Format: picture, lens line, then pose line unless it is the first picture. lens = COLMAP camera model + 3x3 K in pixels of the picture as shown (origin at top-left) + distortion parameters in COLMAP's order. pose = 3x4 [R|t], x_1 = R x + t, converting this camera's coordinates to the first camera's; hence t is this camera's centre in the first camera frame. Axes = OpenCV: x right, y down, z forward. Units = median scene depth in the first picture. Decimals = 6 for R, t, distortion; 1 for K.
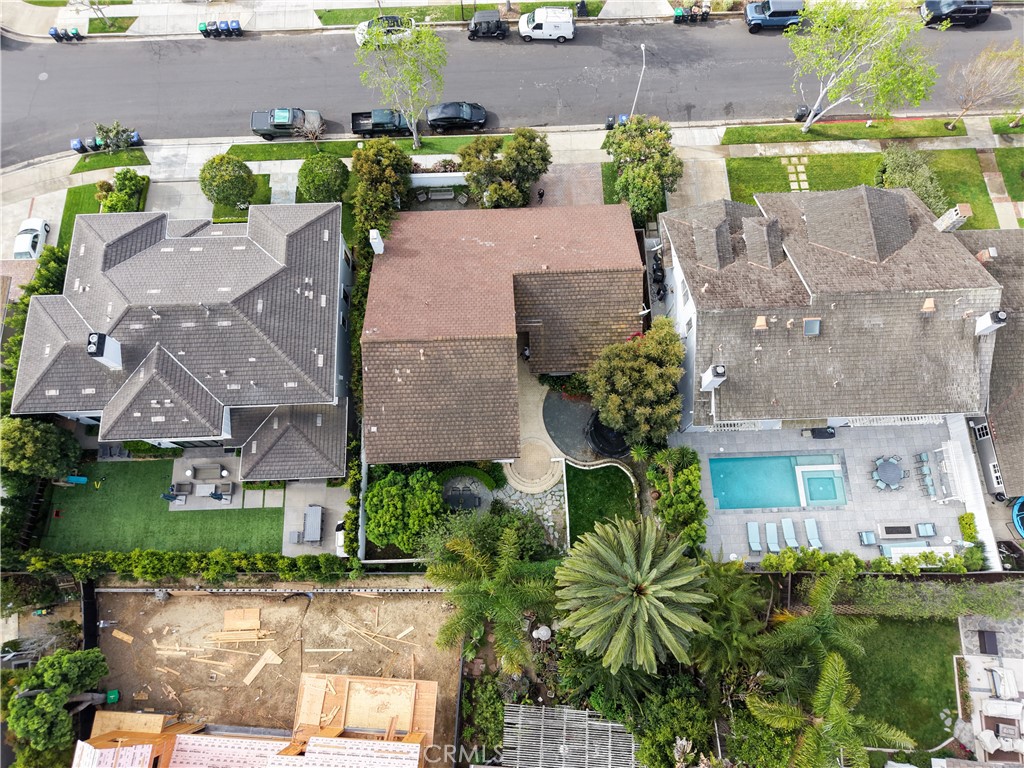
lens RADIAL K [[684.6, 0, 512.0], [0, 684.6, 384.0], [0, 0, 1]] dist [0.054451, -0.058328]
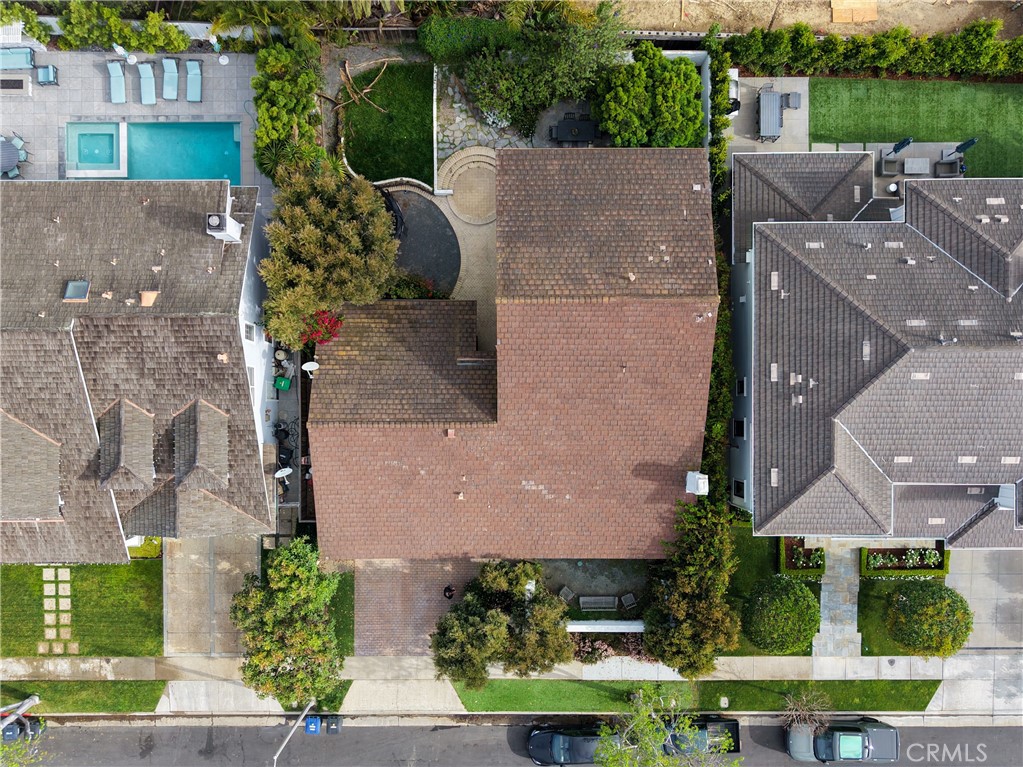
lens RADIAL K [[911.0, 0, 482.2], [0, 911.0, 411.5], [0, 0, 1]] dist [0.023793, -0.006456]
pose [[-0.999405, -0.032974, 0.010100, 0.007528], [0.034484, -0.958348, 0.283512, -0.407233], [0.000330, 0.283692, 0.958915, 0.126362]]
